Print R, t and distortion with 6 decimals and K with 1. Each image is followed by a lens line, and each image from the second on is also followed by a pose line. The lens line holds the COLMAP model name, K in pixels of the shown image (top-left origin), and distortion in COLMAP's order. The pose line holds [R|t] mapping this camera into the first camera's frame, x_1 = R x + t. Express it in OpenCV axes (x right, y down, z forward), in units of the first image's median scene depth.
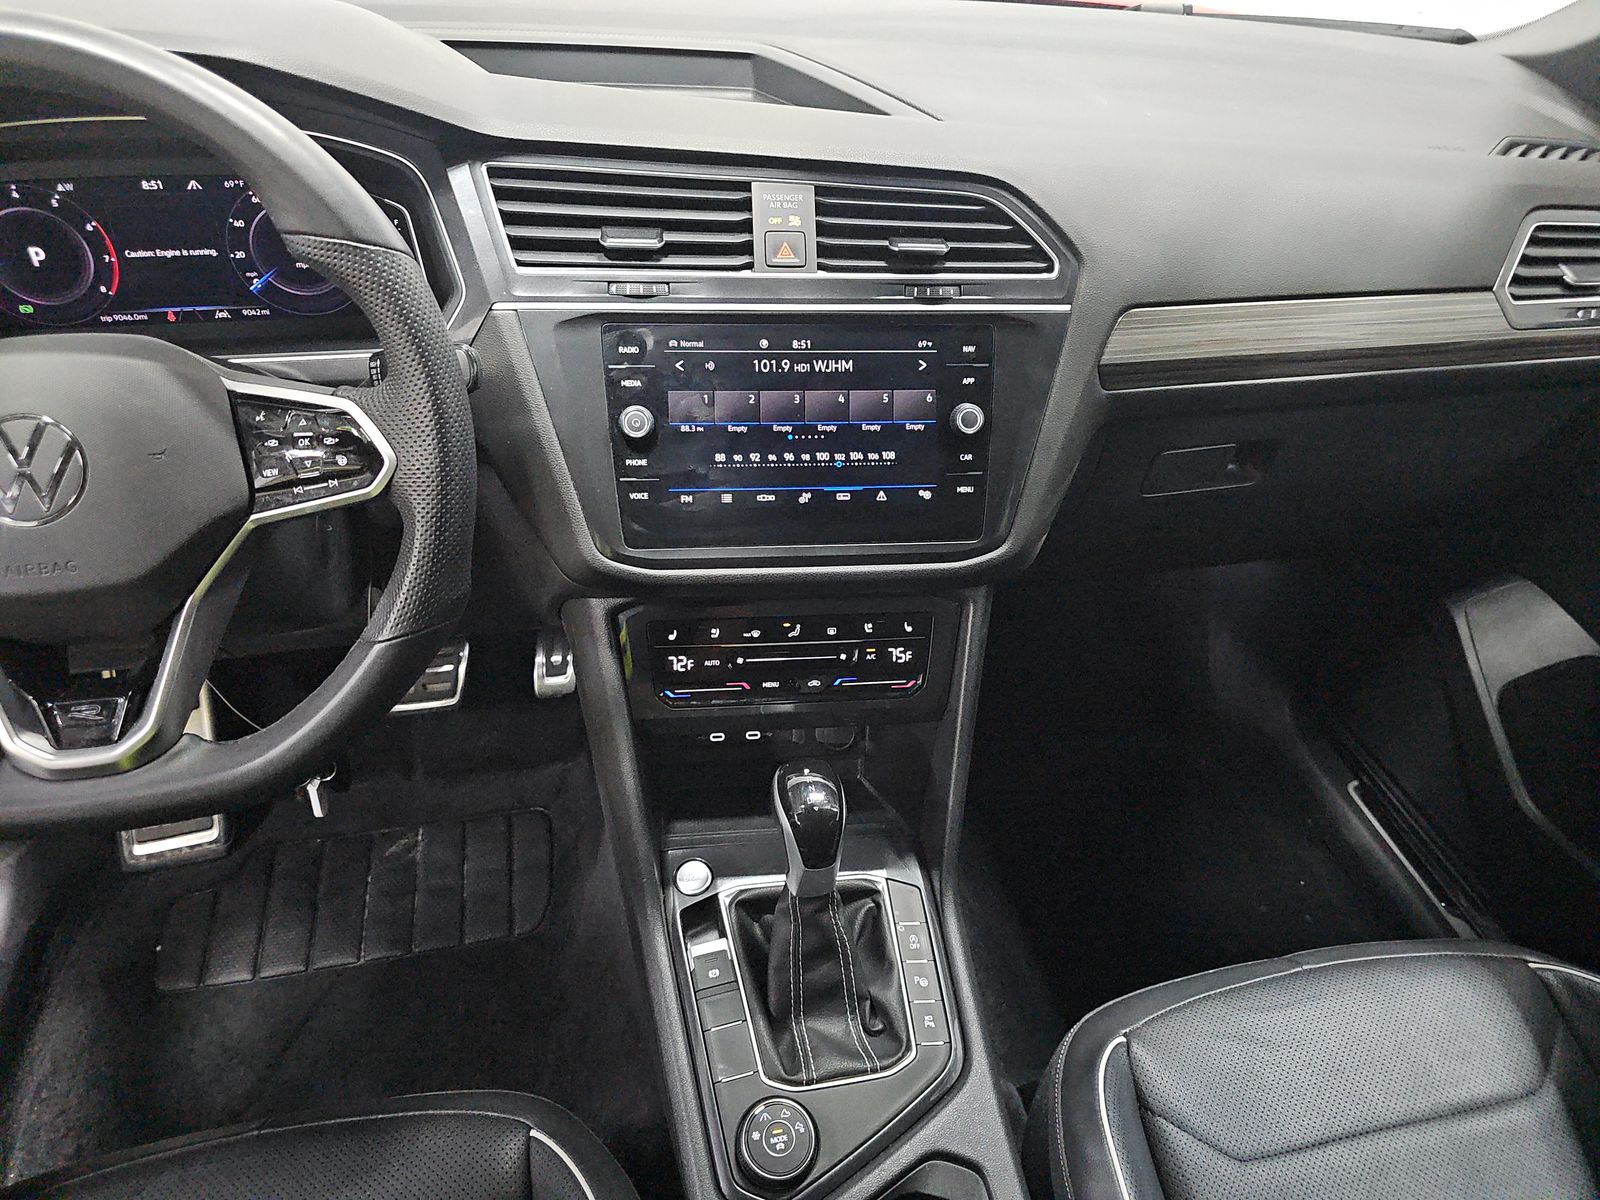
lens RADIAL K [[1064.1, 0, 812.9], [0, 1064.1, 594.2], [0, 0, 1]] dist [0.007624, -0.010426]
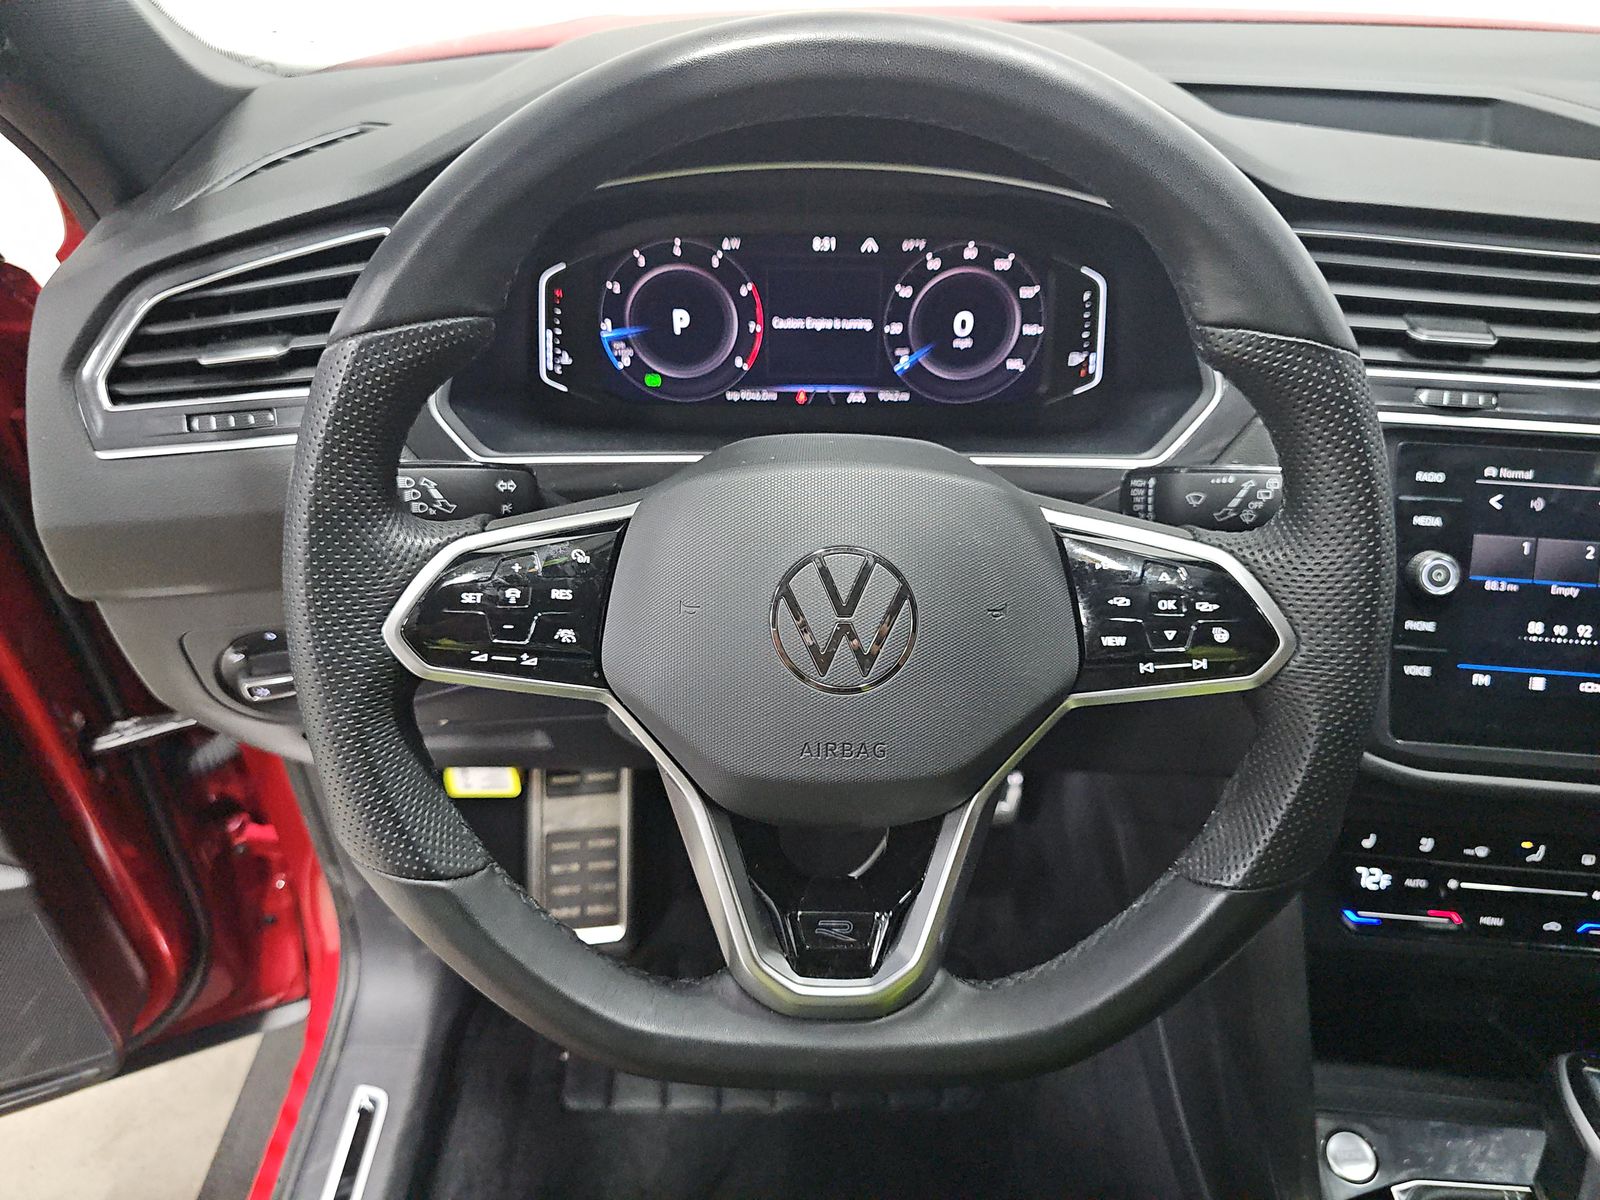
lens RADIAL K [[1064.1, 0, 798.6], [0, 1064.1, 598.5], [0, 0, 1]] dist [0.007624, -0.010426]
pose [[0.976312, 0.091574, -0.196033, -0.438378], [-0.101920, 0.993848, -0.043336, -0.065199], [0.190858, 0.062289, 0.979639, 0.182744]]
